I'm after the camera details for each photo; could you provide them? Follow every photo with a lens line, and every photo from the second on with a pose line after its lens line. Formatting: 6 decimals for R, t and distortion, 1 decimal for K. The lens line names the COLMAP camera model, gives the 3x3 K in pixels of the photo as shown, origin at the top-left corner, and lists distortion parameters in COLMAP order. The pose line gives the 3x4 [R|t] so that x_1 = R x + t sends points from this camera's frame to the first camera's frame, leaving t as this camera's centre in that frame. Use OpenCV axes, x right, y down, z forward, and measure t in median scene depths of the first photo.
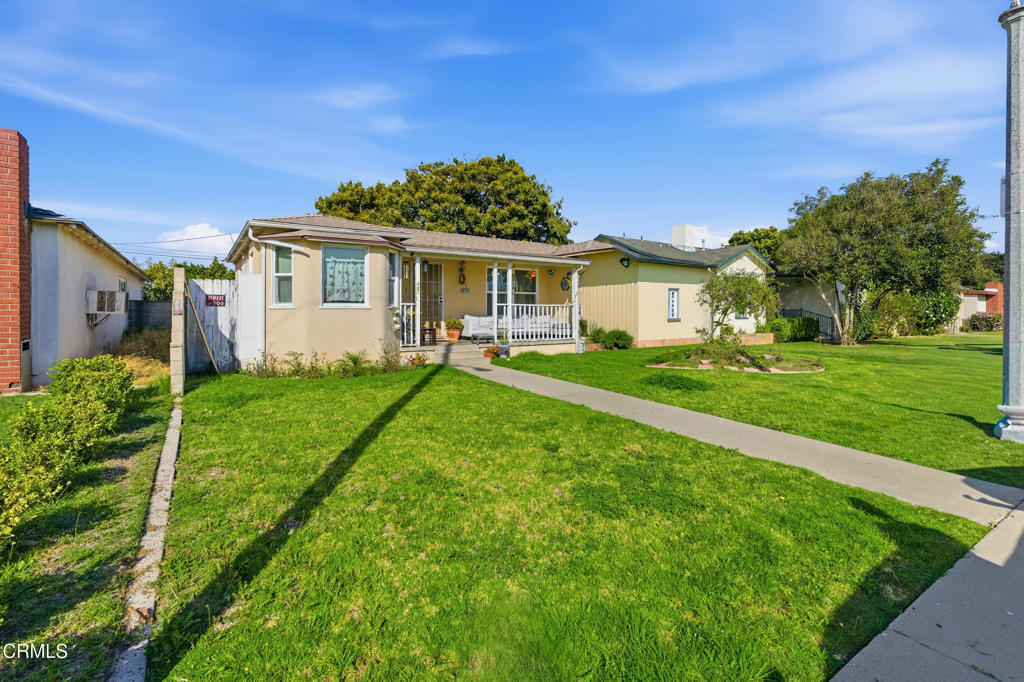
lens RADIAL K [[475.2, 0, 511.3], [0, 475.2, 316.8], [0, 0, 1]] dist [0.000332, -0.000067]
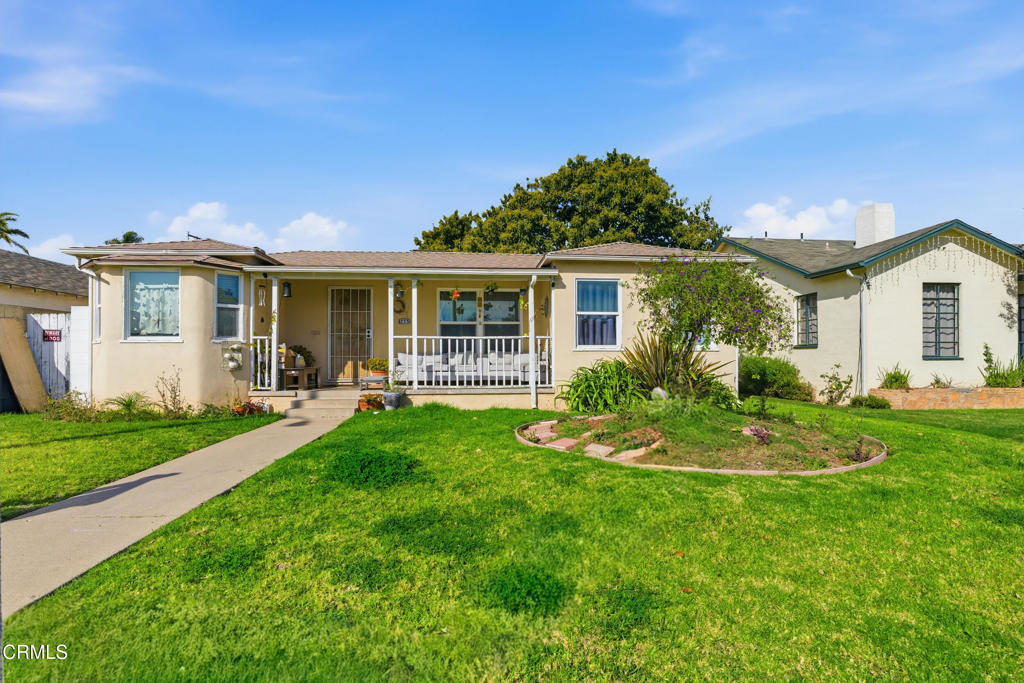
lens RADIAL K [[518.2, 0, 512.2], [0, 518.2, 358.5], [0, 0, 1]] dist [0.002696, 0.000462]
pose [[0.879850, -0.000972, -0.475250, 0.574683], [-0.002677, 0.999972, -0.007003, 0.013827], [0.475243, 0.007434, 0.879823, 0.426559]]
